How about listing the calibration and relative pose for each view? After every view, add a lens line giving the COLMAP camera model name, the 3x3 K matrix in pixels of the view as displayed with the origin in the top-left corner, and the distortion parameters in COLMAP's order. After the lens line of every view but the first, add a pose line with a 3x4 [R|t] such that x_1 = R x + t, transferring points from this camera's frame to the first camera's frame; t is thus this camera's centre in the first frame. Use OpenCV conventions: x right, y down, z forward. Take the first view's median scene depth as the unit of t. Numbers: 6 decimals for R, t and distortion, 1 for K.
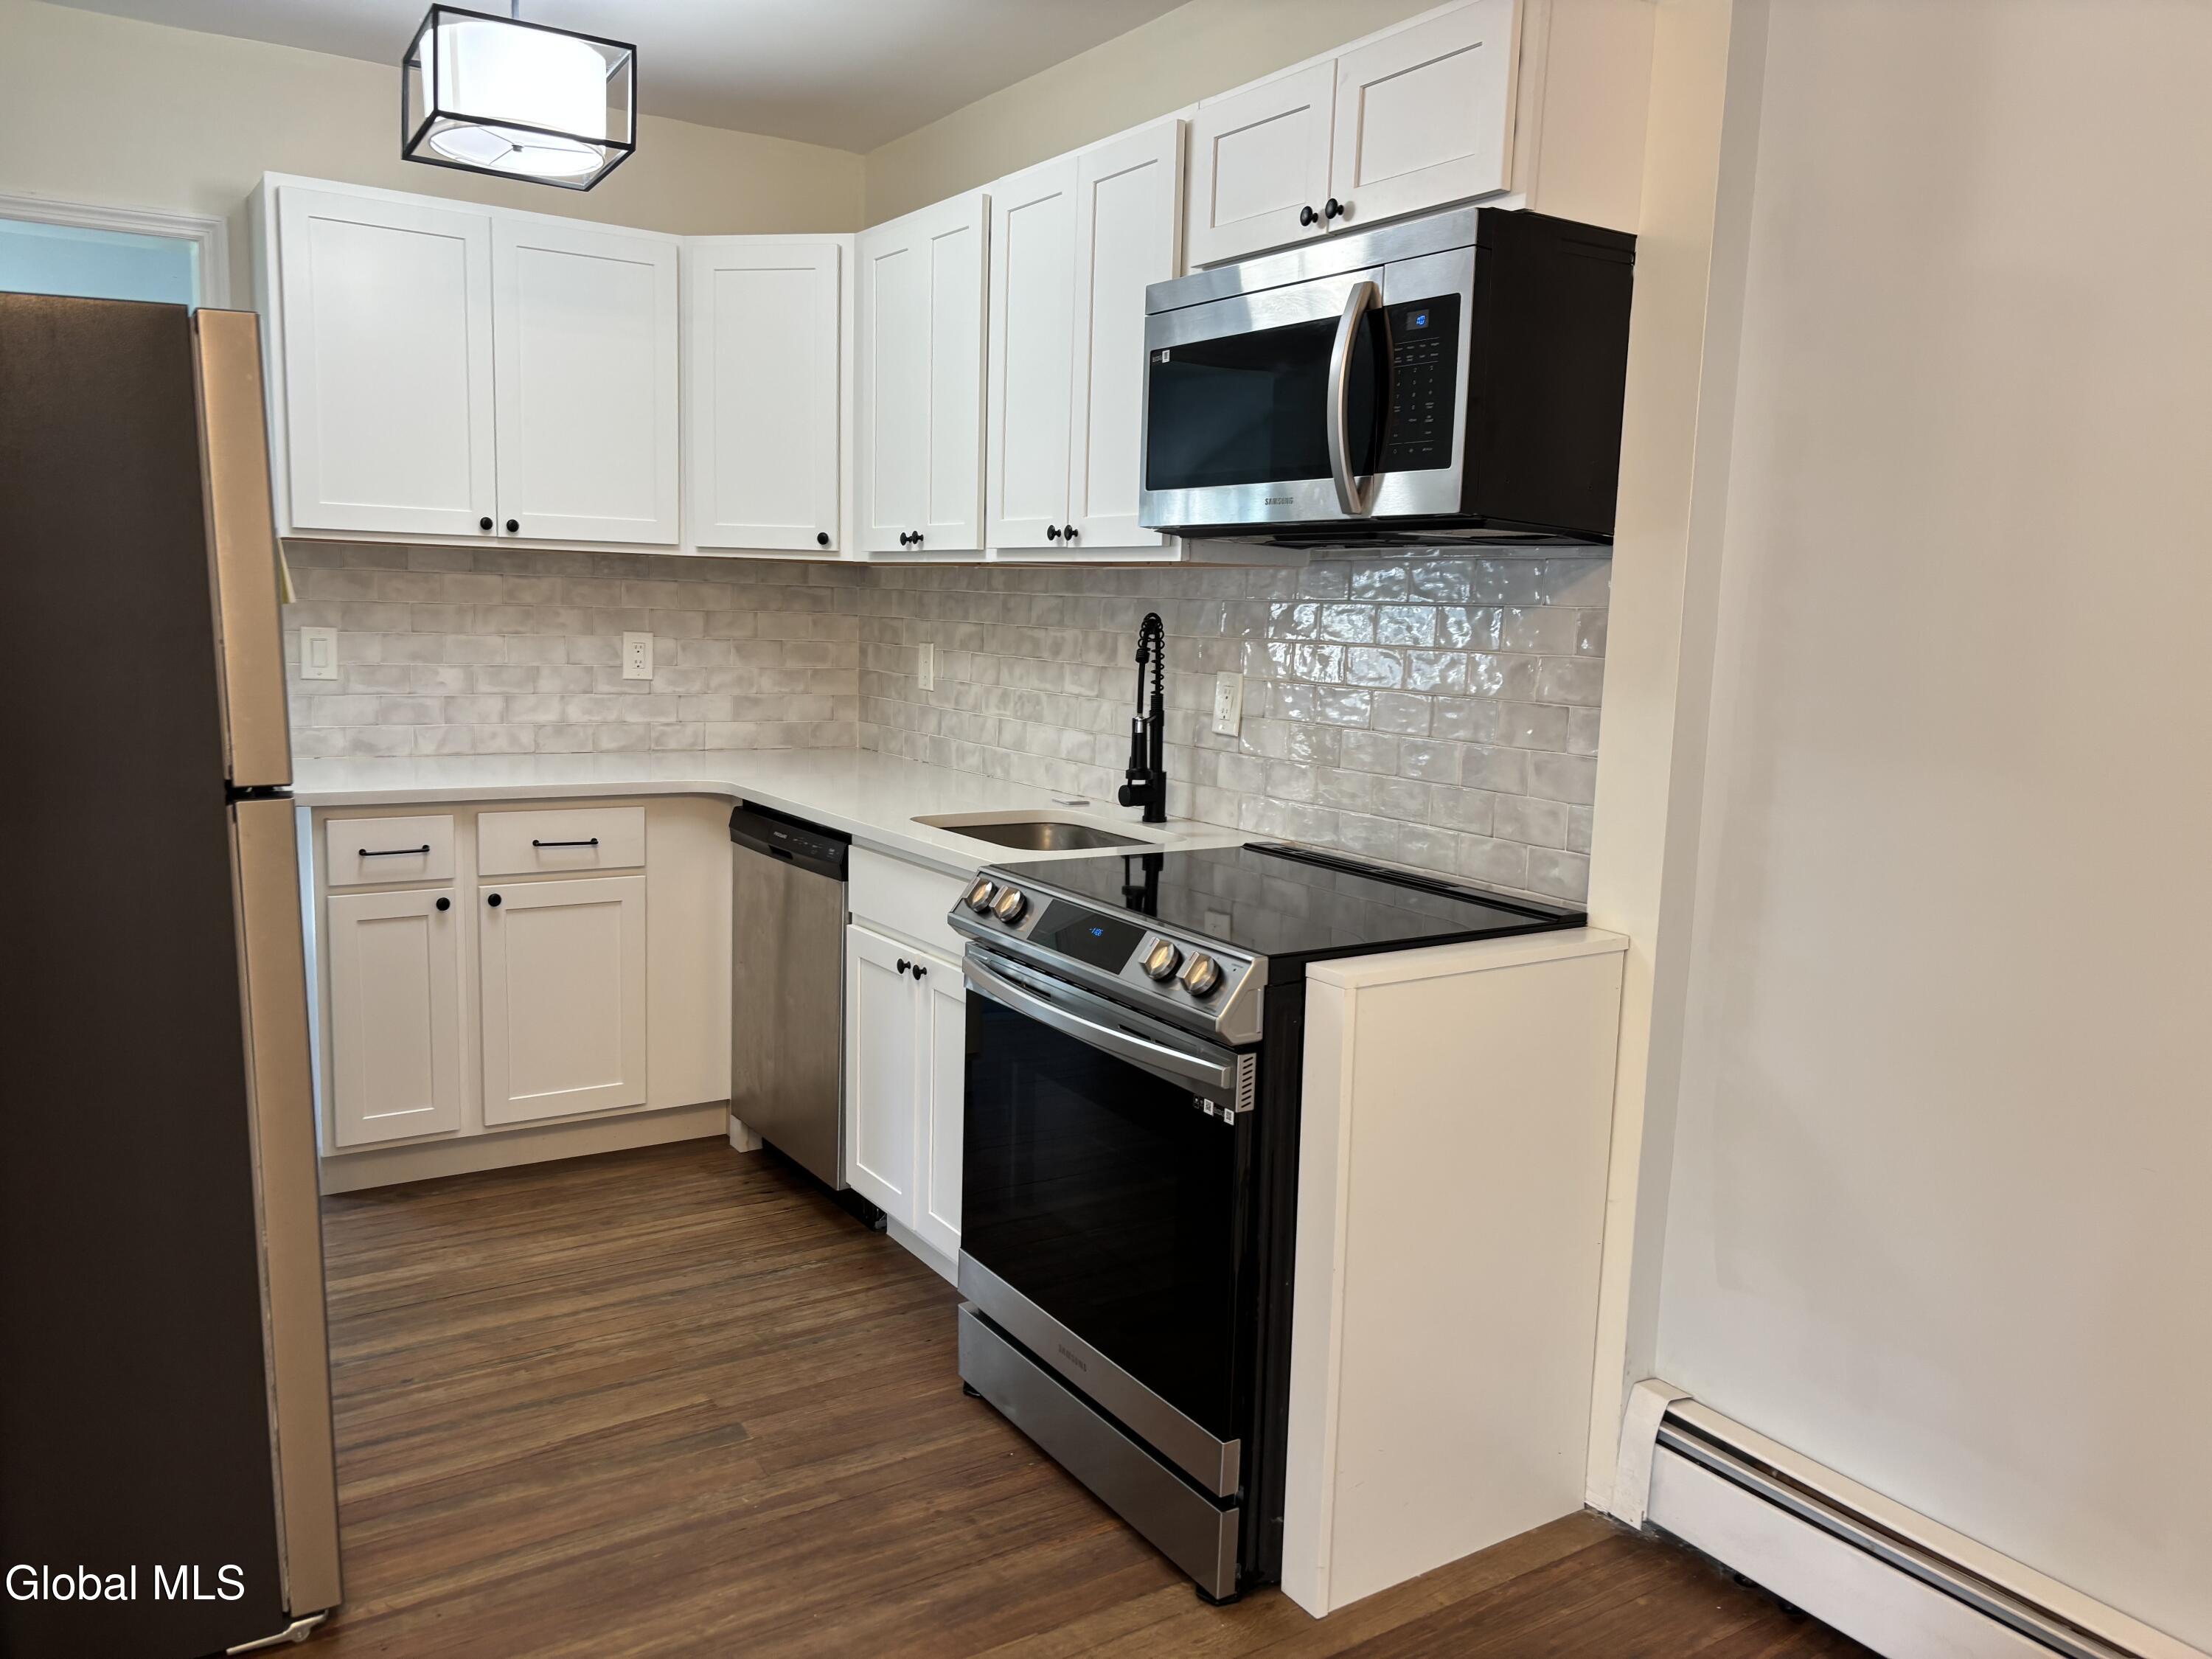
lens RADIAL K [[1685.1, 0, 1095.7], [0, 1685.1, 827.9], [0, 0, 1]] dist [0.001661, 0.001946]
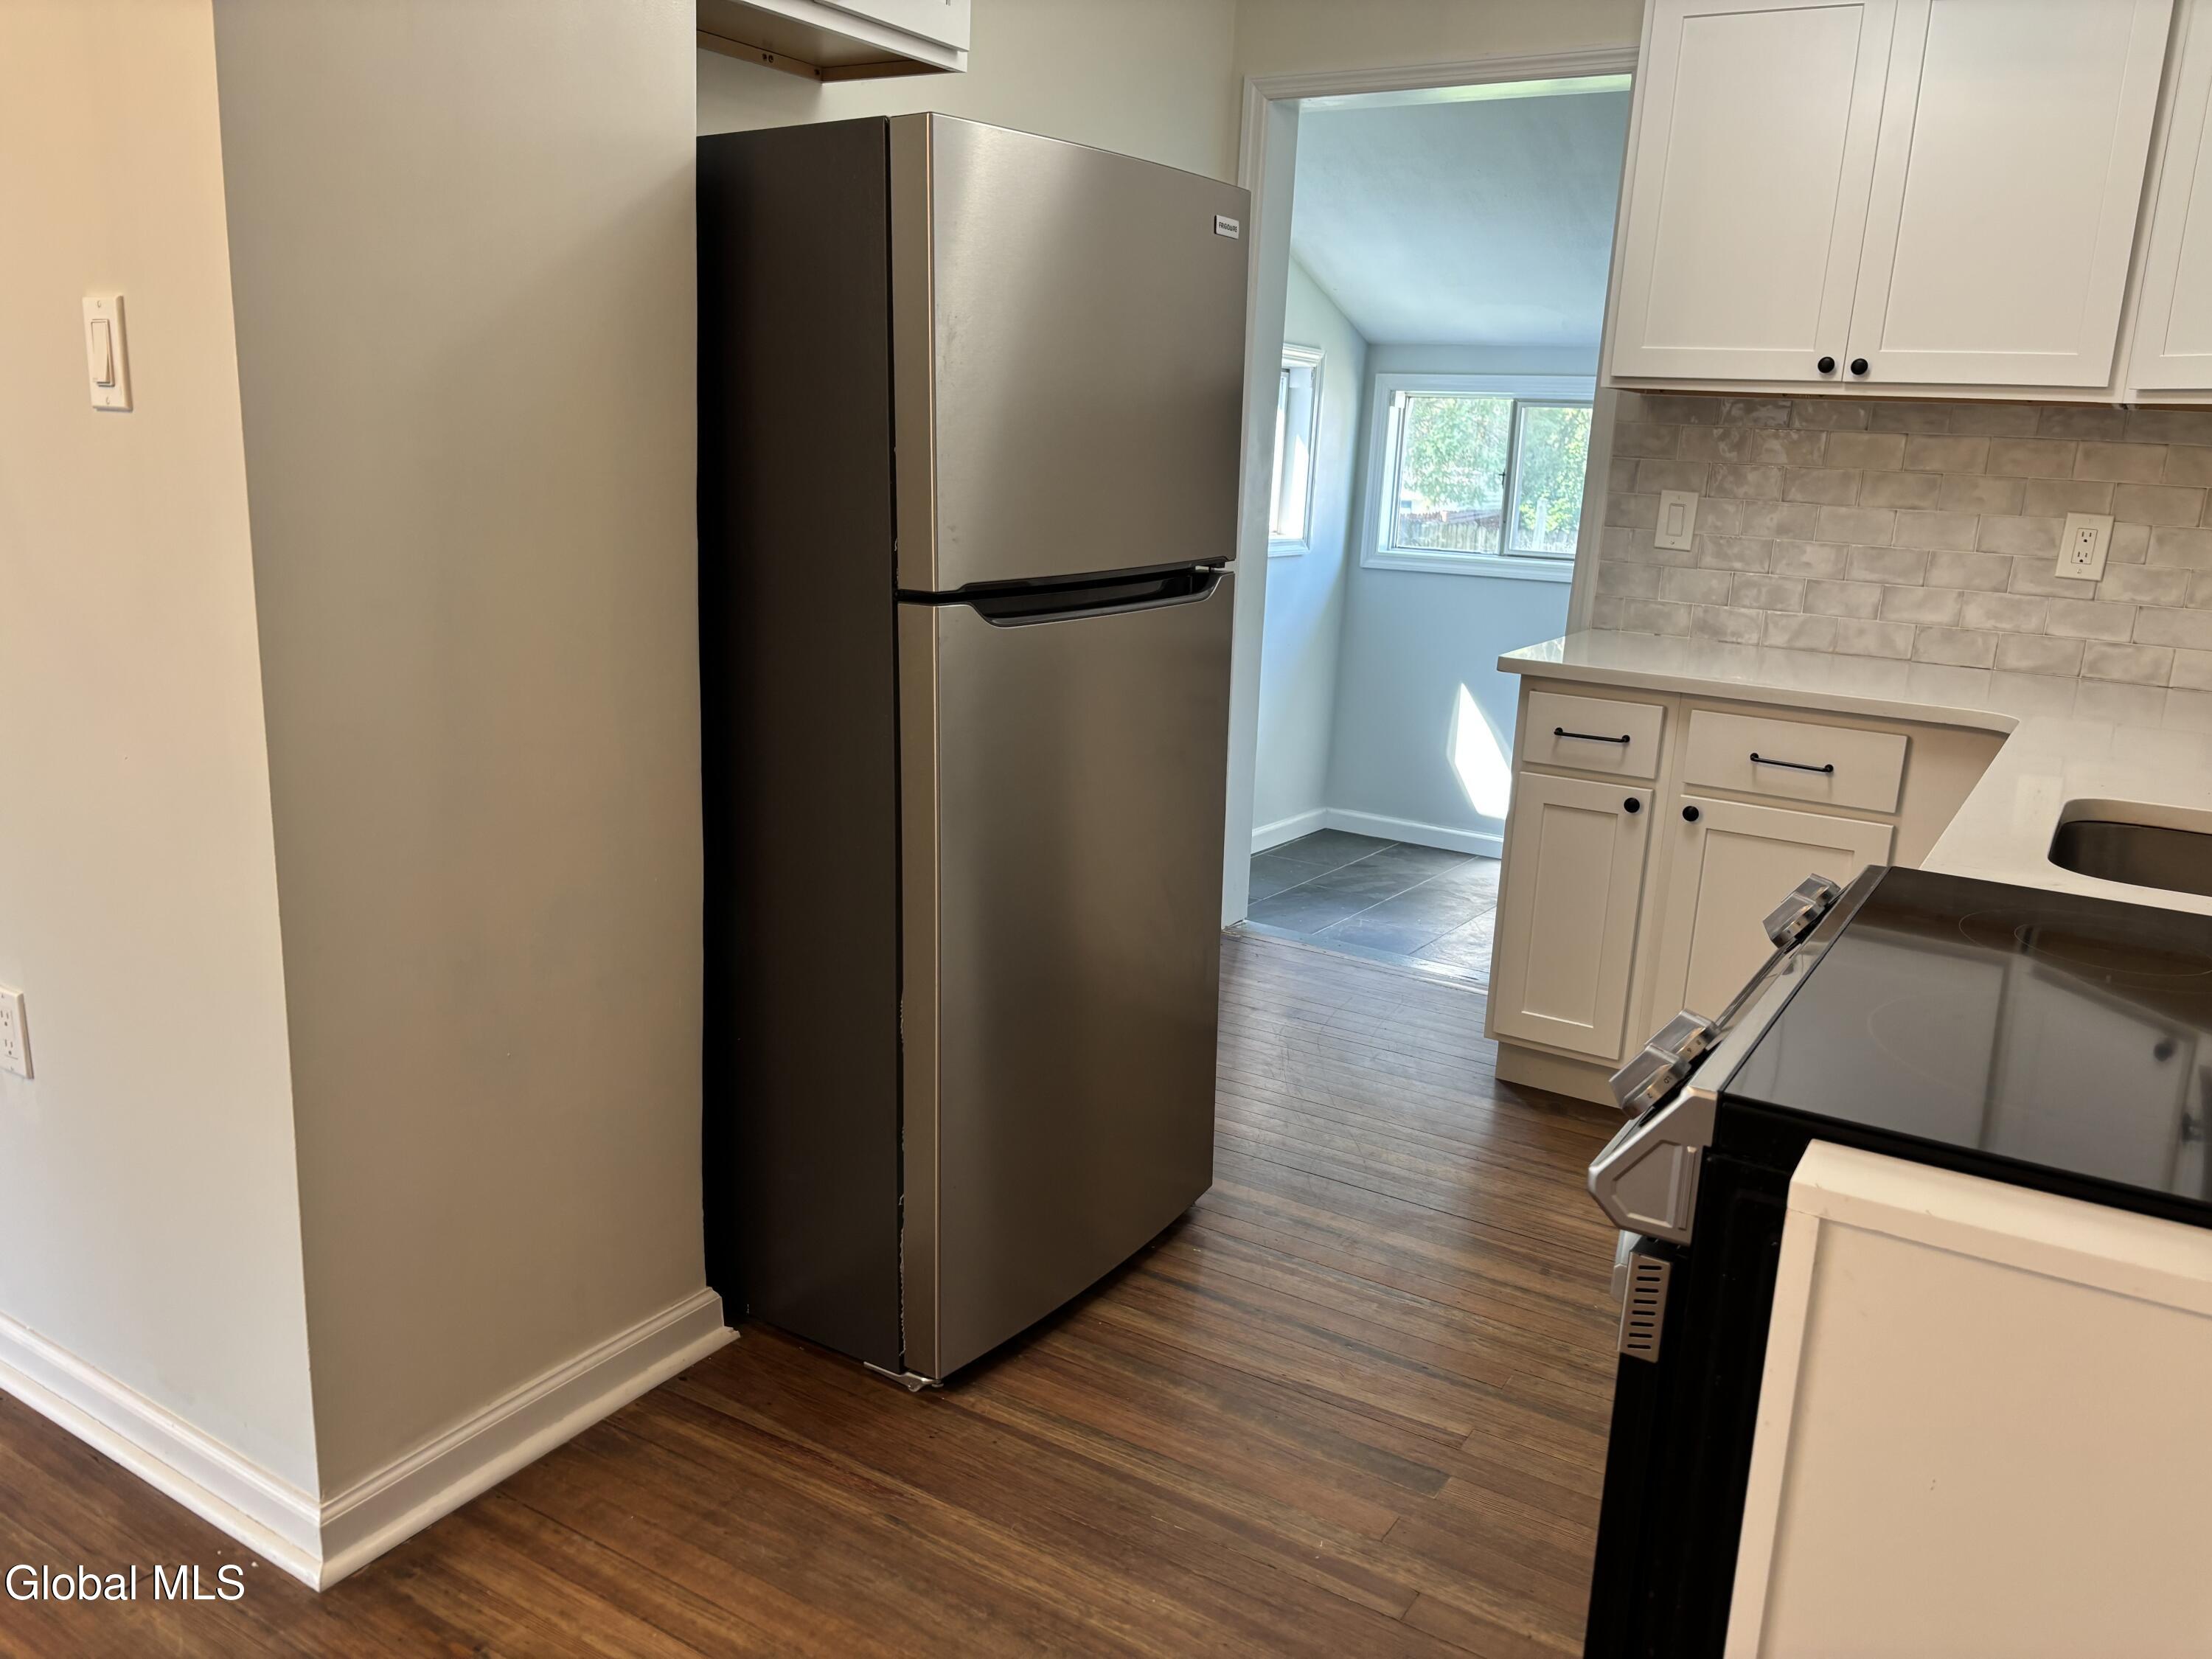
lens RADIAL K [[1685.1, 0, 1097.6], [0, 1685.1, 841.6], [0, 0, 1]] dist [0.001661, 0.001946]
pose [[0.409355, 0.205045, -0.889036, 0.246955], [-0.153802, 0.975983, 0.154281, -0.025317], [0.899318, 0.073580, 0.431060, 0.323880]]
